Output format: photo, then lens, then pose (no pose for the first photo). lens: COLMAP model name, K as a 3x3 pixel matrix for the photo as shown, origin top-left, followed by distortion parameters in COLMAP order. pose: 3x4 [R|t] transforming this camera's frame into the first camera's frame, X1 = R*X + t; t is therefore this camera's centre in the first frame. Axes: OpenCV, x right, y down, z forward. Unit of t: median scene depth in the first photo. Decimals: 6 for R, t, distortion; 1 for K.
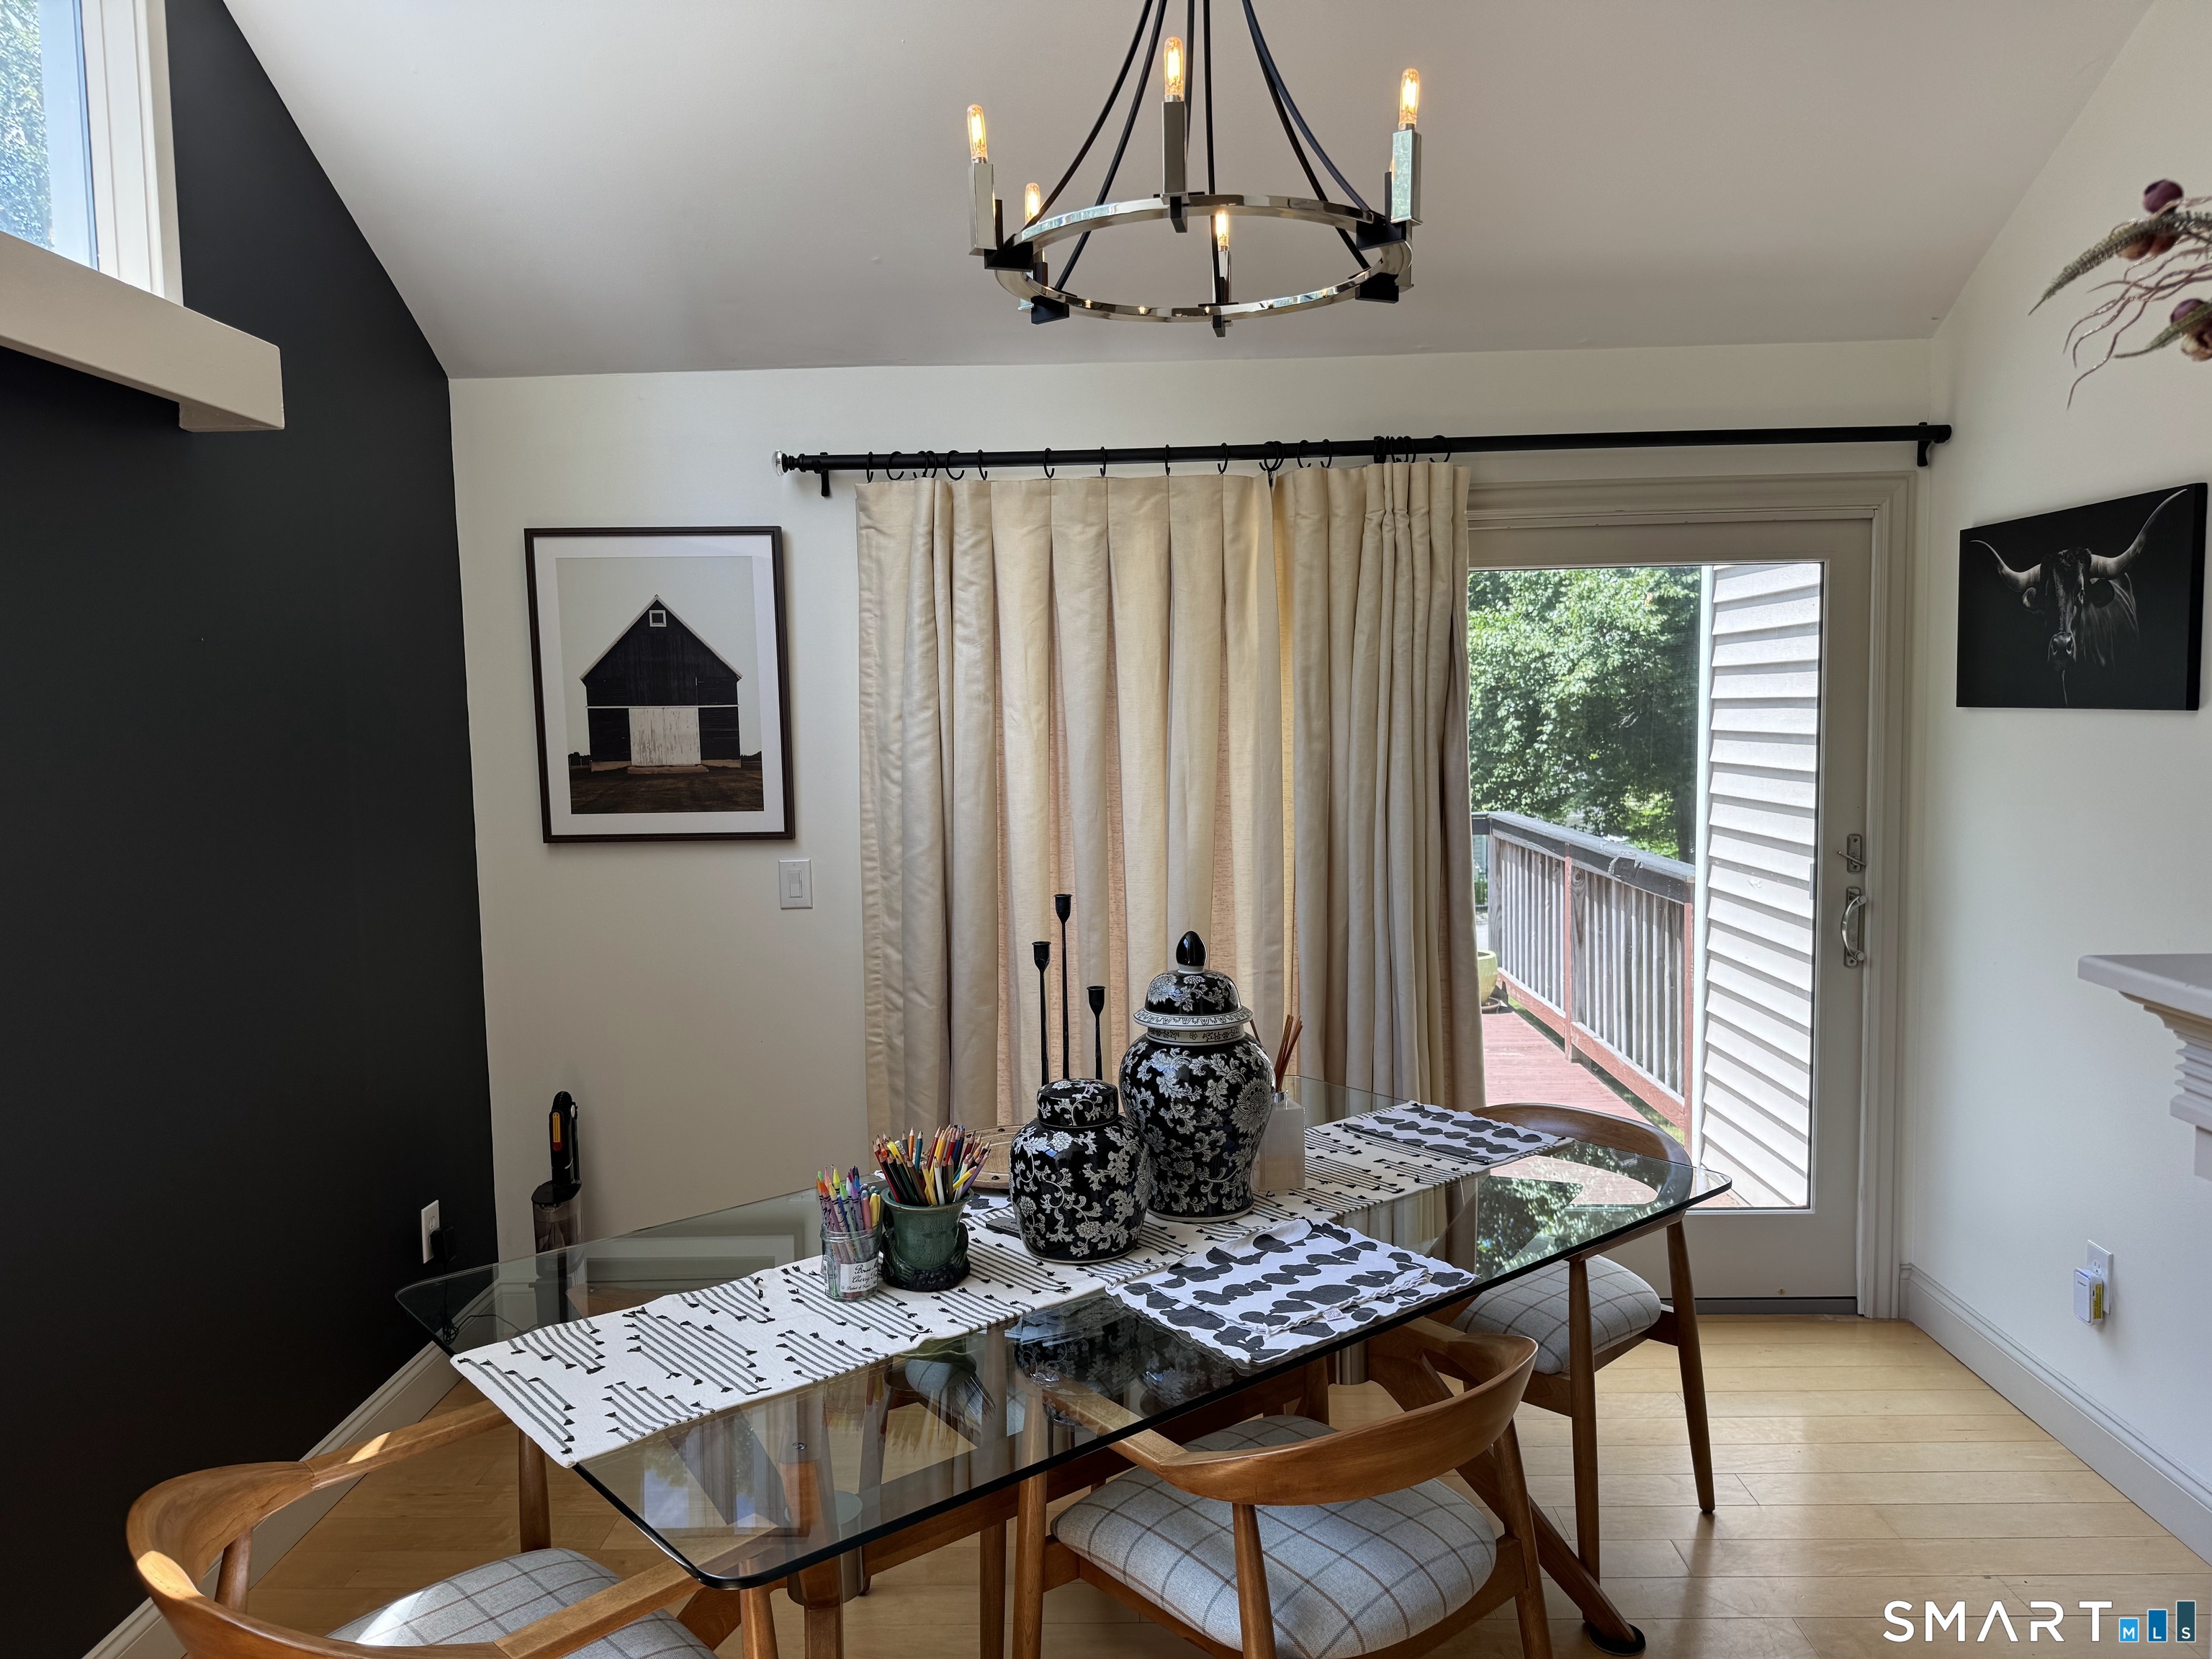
lens RADIAL K [[1513.9, 0, 1097.3], [0, 1513.9, 821.1], [0, 0, 1]] dist [0.098052, -0.119944]
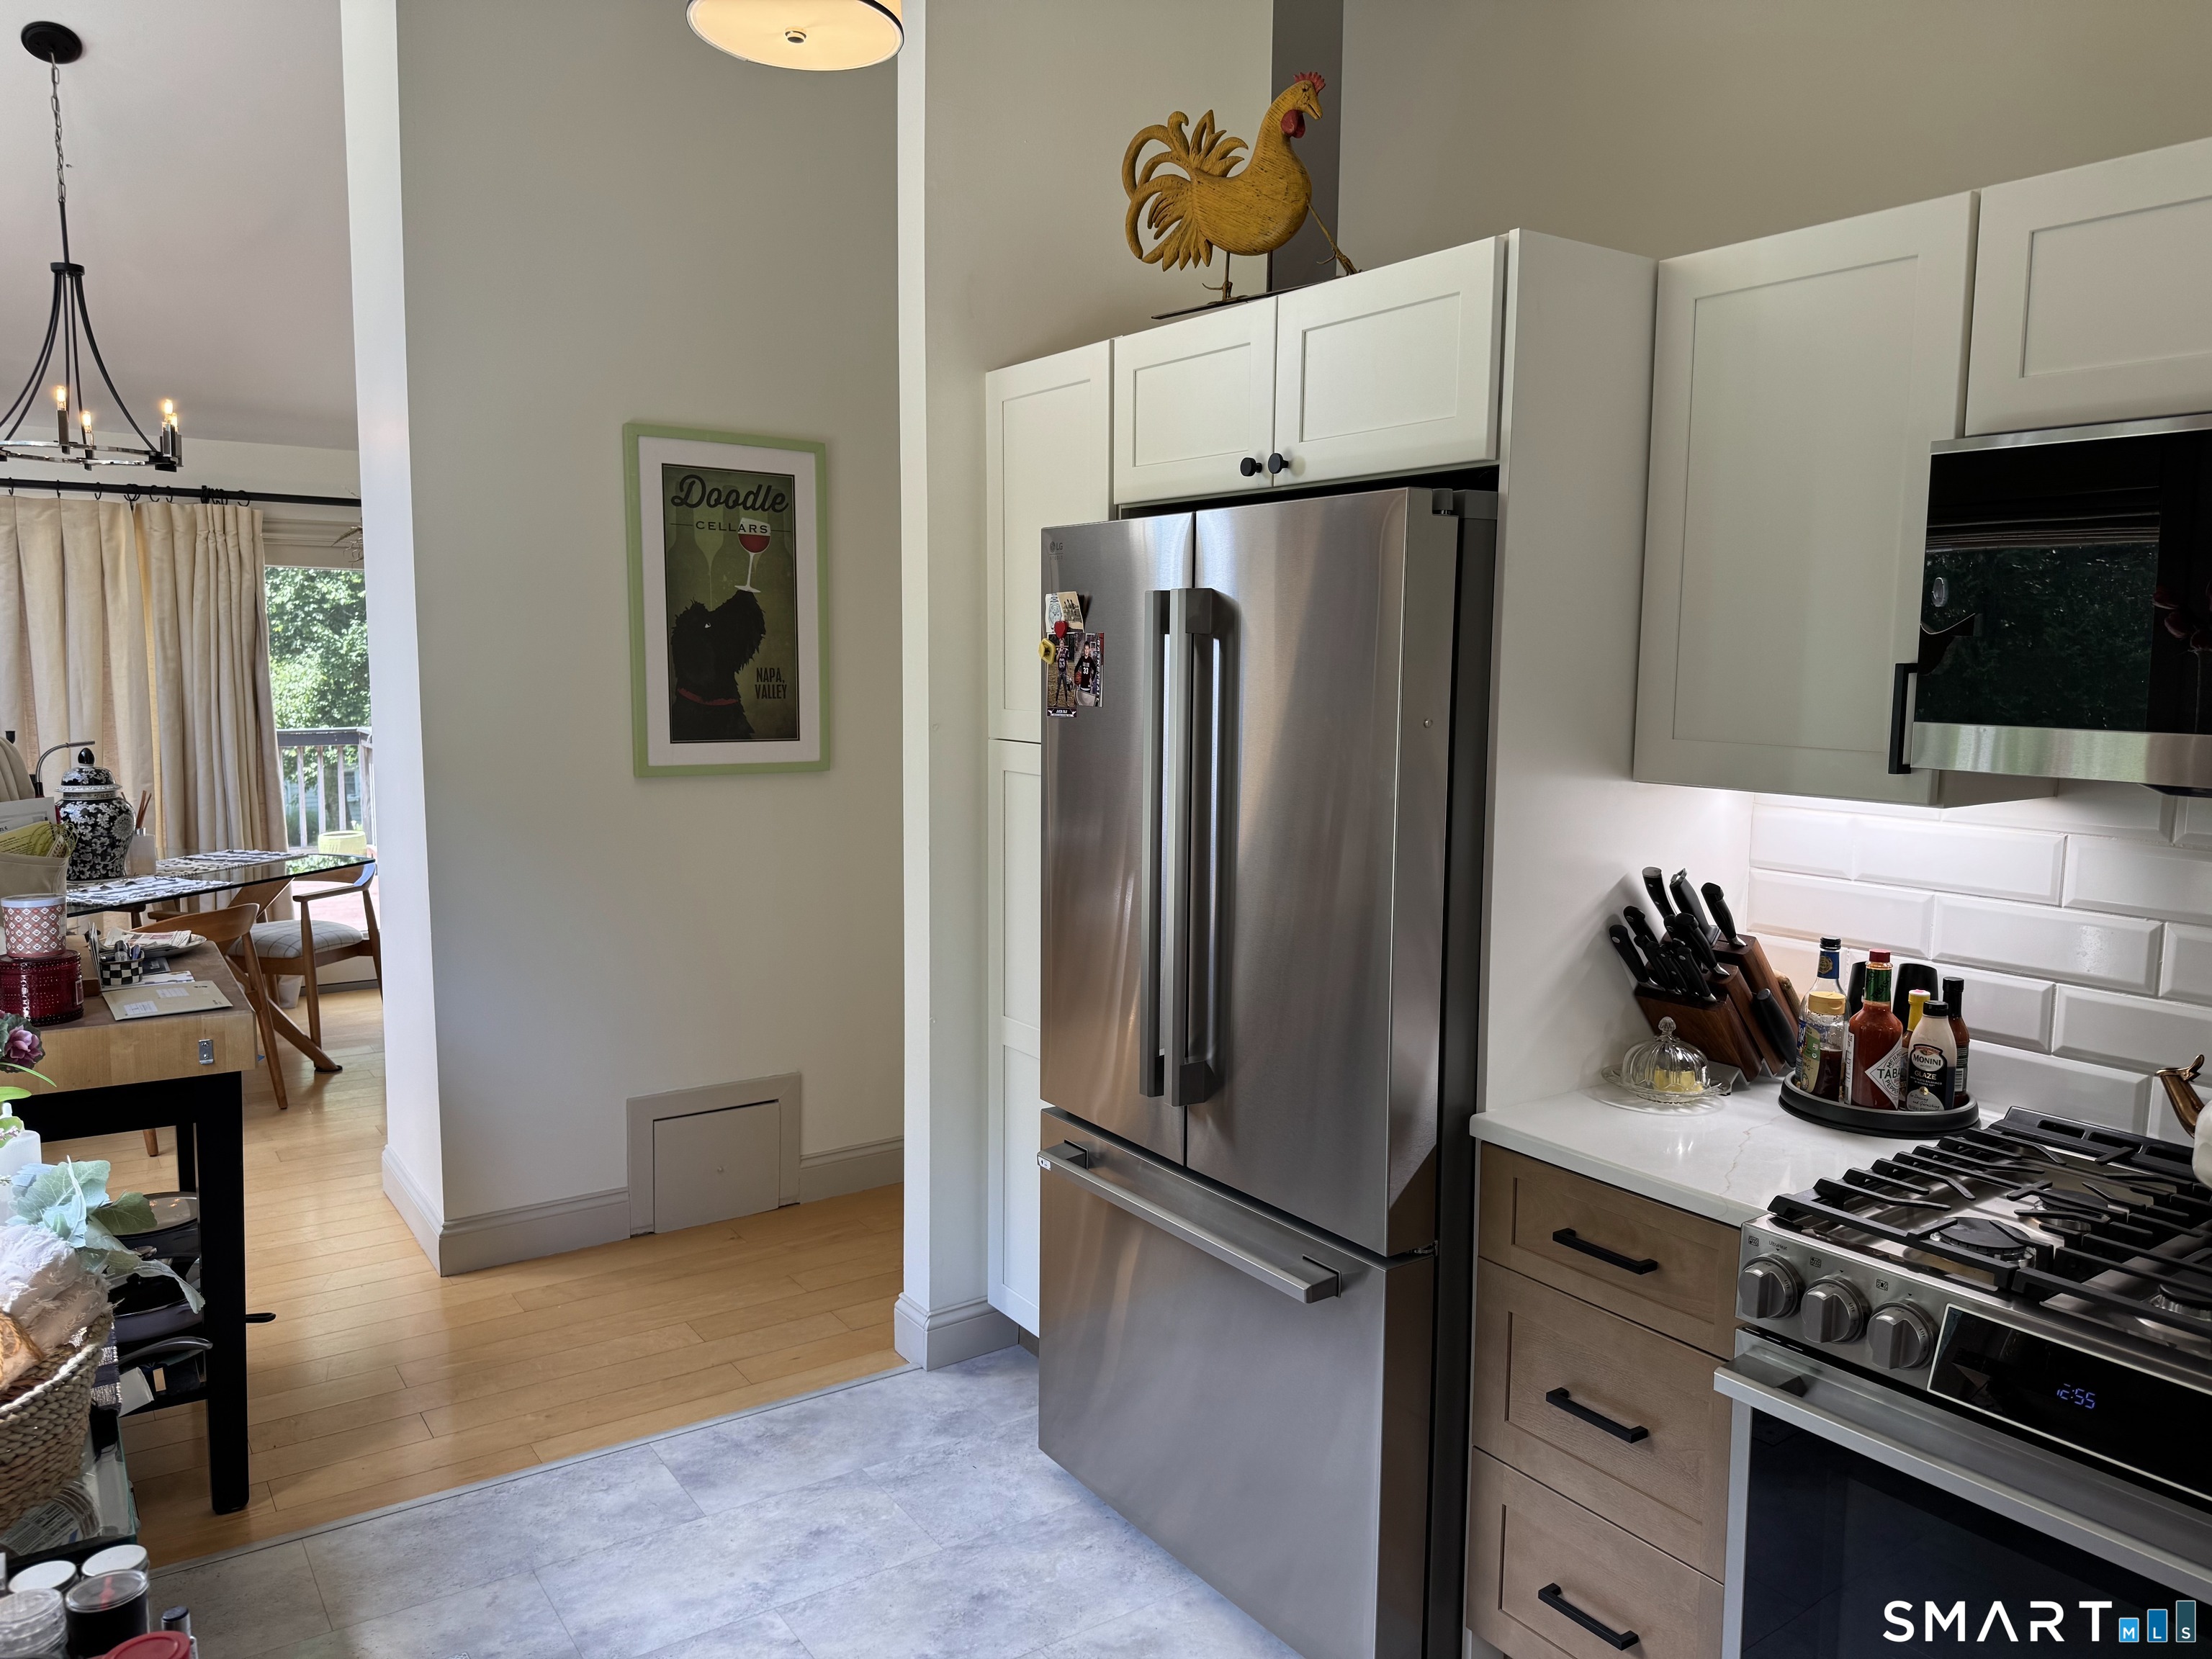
lens RADIAL K [[1513.9, 0, 1097.3], [0, 1513.9, 821.1], [0, 0, 1]] dist [0.098052, -0.119944]
pose [[0.803603, -0.040139, 0.593811, -0.057281], [0.020778, 0.999007, 0.039410, 0.080038], [-0.594803, -0.019332, 0.803639, -1.031724]]
